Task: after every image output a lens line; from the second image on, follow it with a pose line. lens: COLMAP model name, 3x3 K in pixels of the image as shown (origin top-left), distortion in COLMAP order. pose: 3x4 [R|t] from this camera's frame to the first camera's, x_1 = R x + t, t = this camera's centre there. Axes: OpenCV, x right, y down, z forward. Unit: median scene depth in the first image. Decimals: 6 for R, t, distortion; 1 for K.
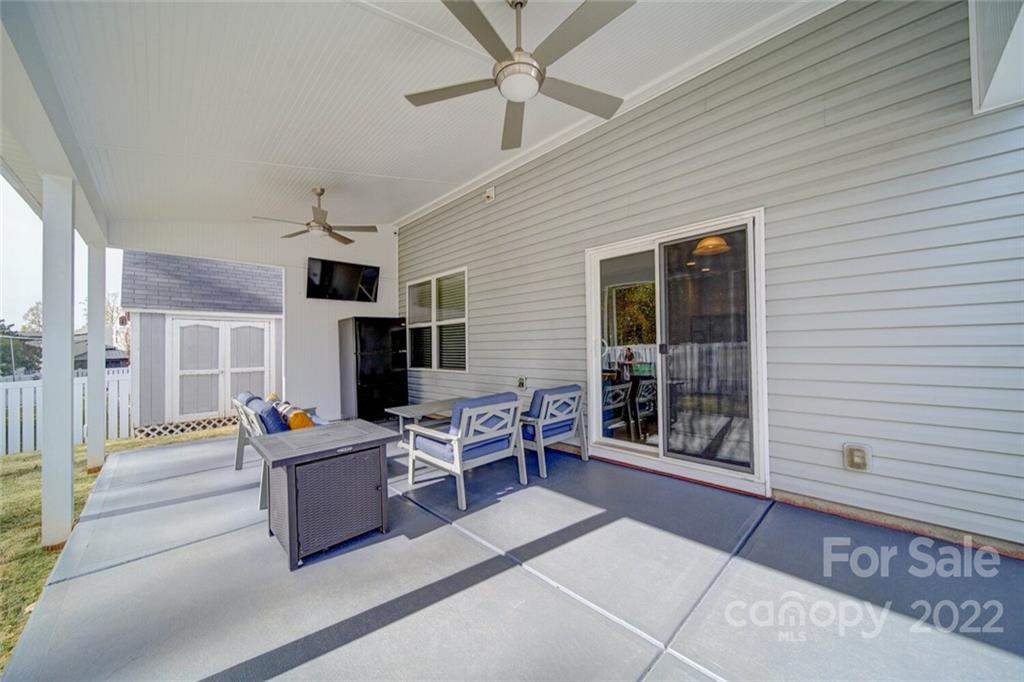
lens RADIAL K [[361.4, 0, 512.8], [0, 361.4, 341.8], [0, 0, 1]] dist [-0.001633, -0.000176]
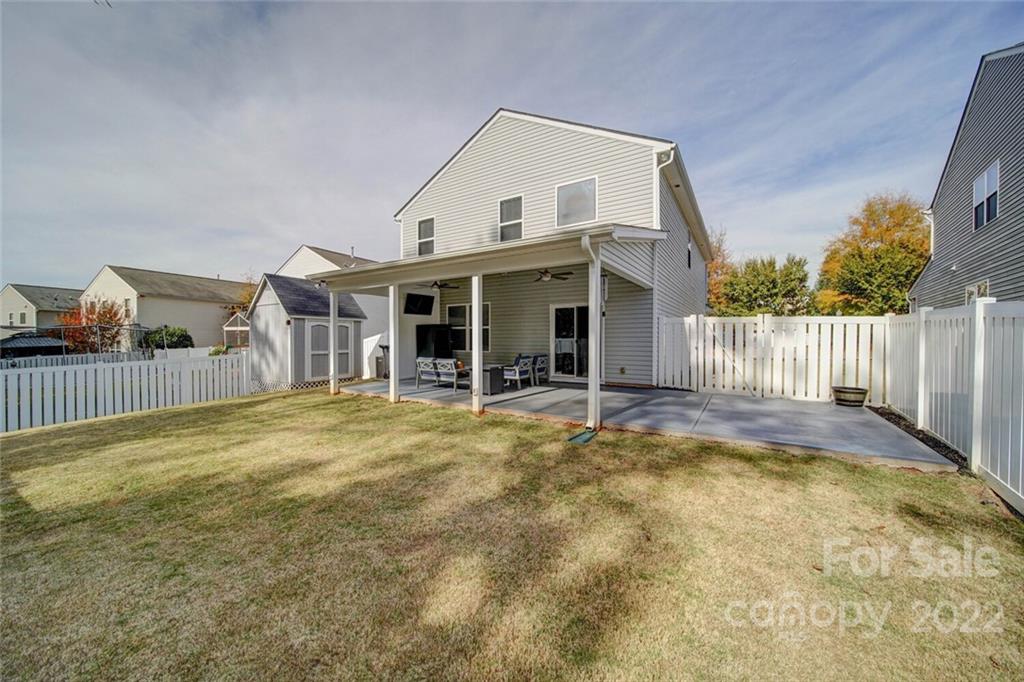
lens RADIAL K [[361.4, 0, 512.8], [0, 361.4, 341.8], [0, 0, 1]] dist [-0.001633, -0.000176]
pose [[0.971085, 0.011089, 0.238476, -0.704455], [-0.016524, 0.999647, 0.020803, -0.030203], [-0.238161, -0.024142, 0.970926, -1.545631]]
